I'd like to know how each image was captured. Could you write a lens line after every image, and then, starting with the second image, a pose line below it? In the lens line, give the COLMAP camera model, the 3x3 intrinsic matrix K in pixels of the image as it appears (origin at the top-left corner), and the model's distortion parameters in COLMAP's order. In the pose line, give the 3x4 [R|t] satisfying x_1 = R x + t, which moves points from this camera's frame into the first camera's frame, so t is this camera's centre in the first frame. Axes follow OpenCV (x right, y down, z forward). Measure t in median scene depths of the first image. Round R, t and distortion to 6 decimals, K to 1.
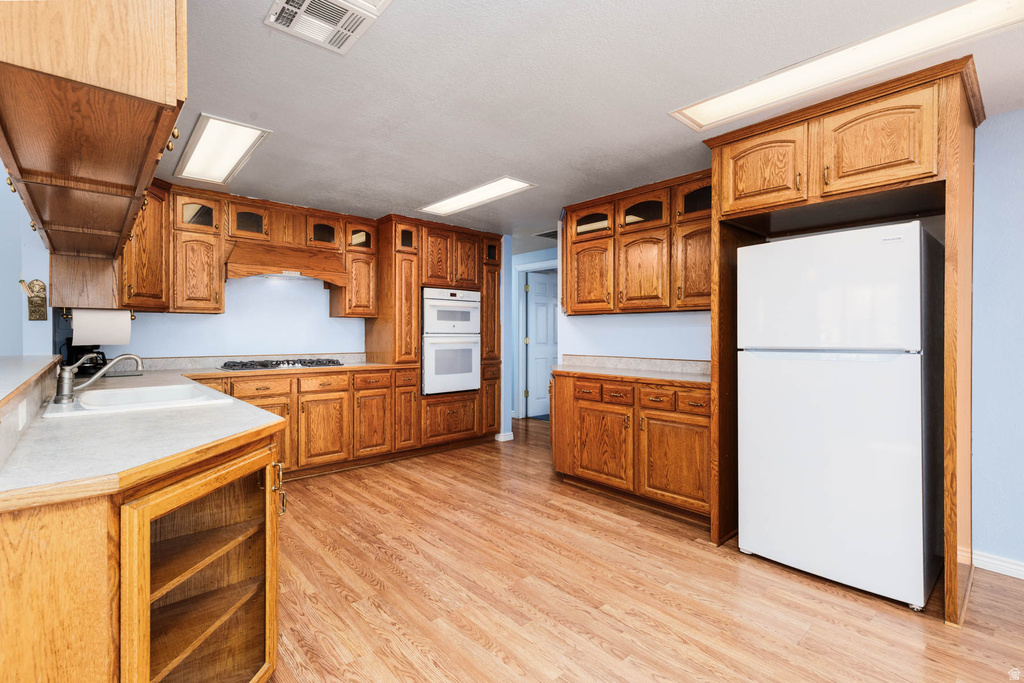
lens RADIAL K [[448.2, 0, 541.1], [0, 448.2, 333.3], [0, 0, 1]] dist [0.005014, -0.001839]
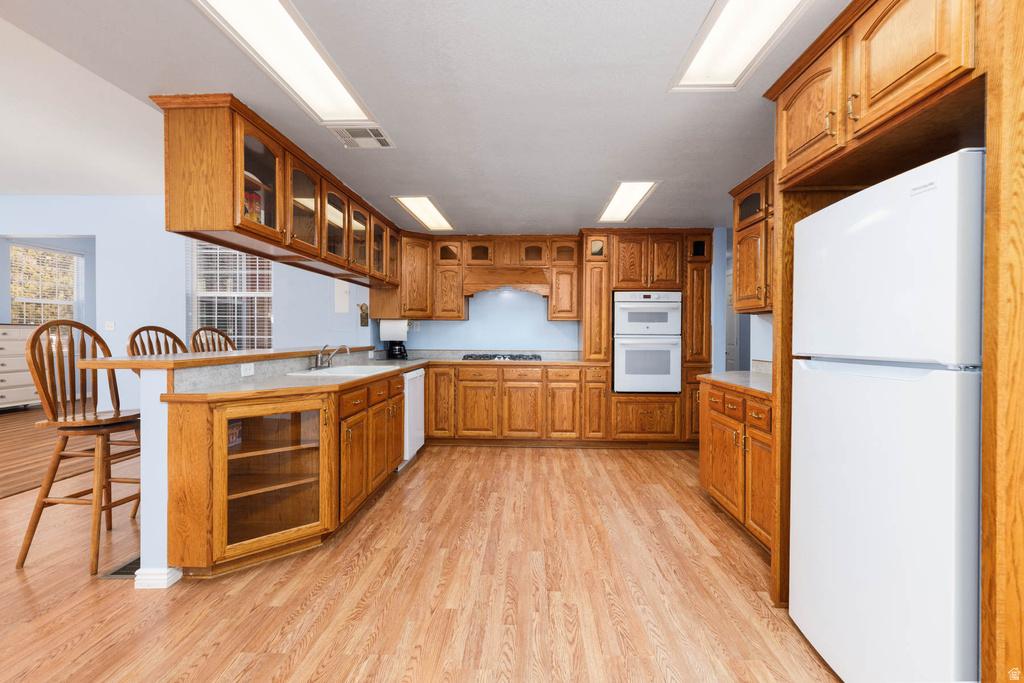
lens RADIAL K [[448.2, 0, 517.6], [0, 448.2, 333.9], [0, 0, 1]] dist [0.005014, -0.001839]
pose [[0.737898, 0.003238, -0.674905, 0.419865], [-0.003923, 0.999992, 0.000508, -0.001284], [0.674901, 0.002273, 0.737905, 0.082418]]
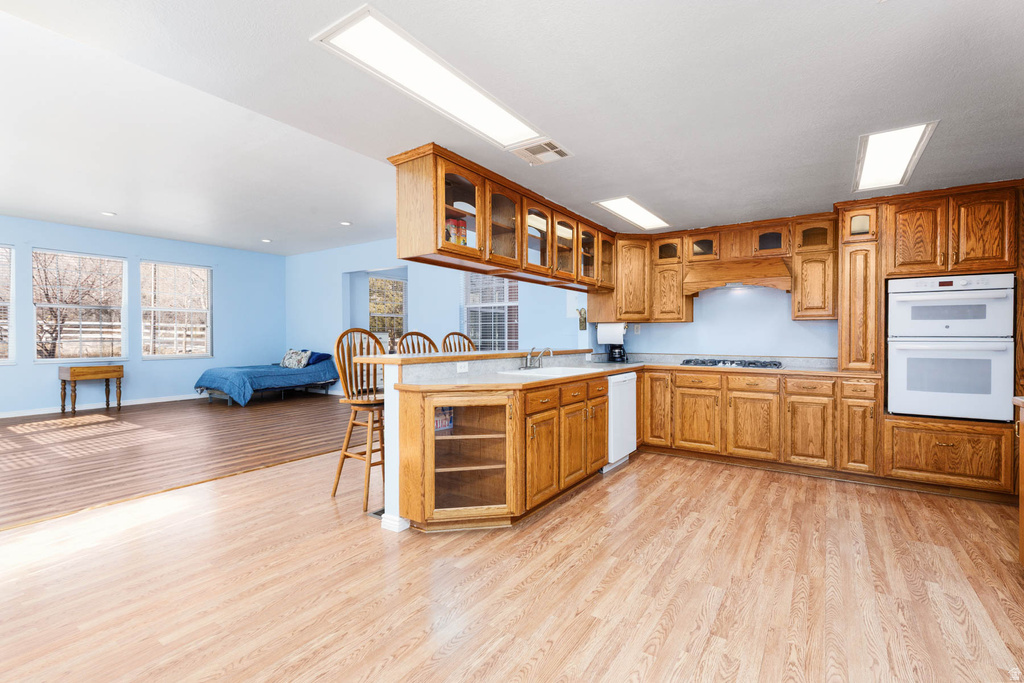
lens RADIAL K [[448.2, 0, 512.1], [0, 448.2, 338.6], [0, 0, 1]] dist [0.005014, -0.001839]
pose [[0.278322, 0.003728, -0.960481, 0.474008], [0.000691, 0.999991, 0.004082, -0.000499], [0.960488, -0.001800, 0.278317, 0.181472]]
